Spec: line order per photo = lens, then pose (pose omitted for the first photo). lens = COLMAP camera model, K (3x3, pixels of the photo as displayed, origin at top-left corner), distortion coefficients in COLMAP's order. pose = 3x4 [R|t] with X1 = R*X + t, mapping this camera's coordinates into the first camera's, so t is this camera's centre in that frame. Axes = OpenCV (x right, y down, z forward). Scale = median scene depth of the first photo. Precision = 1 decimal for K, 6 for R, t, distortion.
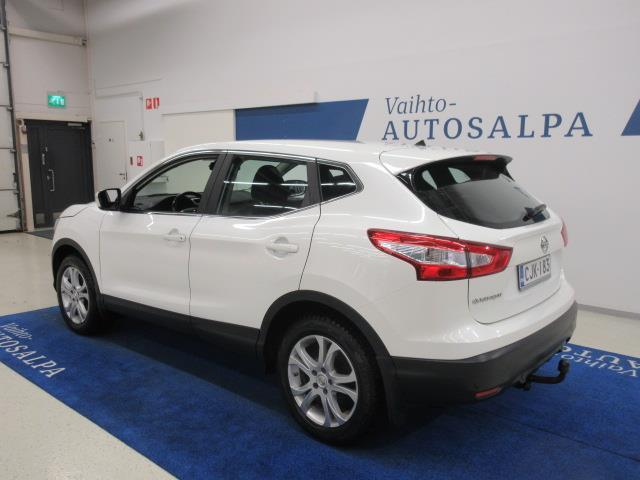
lens RADIAL K [[548.9, 0, 320.0], [0, 548.9, 240.0], [0, 0, 1]] dist [0.012377, 0.009113]
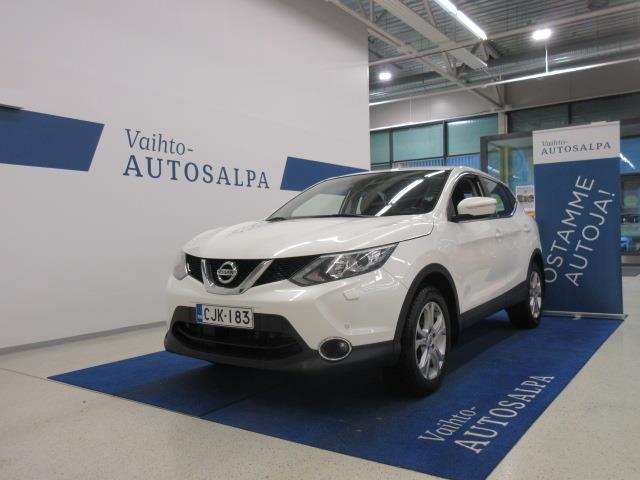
lens RADIAL K [[548.9, 0, 320.0], [0, 548.9, 240.0], [0, 0, 1]] dist [0.012377, 0.009113]
pose [[-0.114220, -0.010565, 0.993399, -0.920391], [0.171676, 0.984690, 0.030212, -0.063997], [-0.978510, 0.173993, -0.110658, 0.952356]]
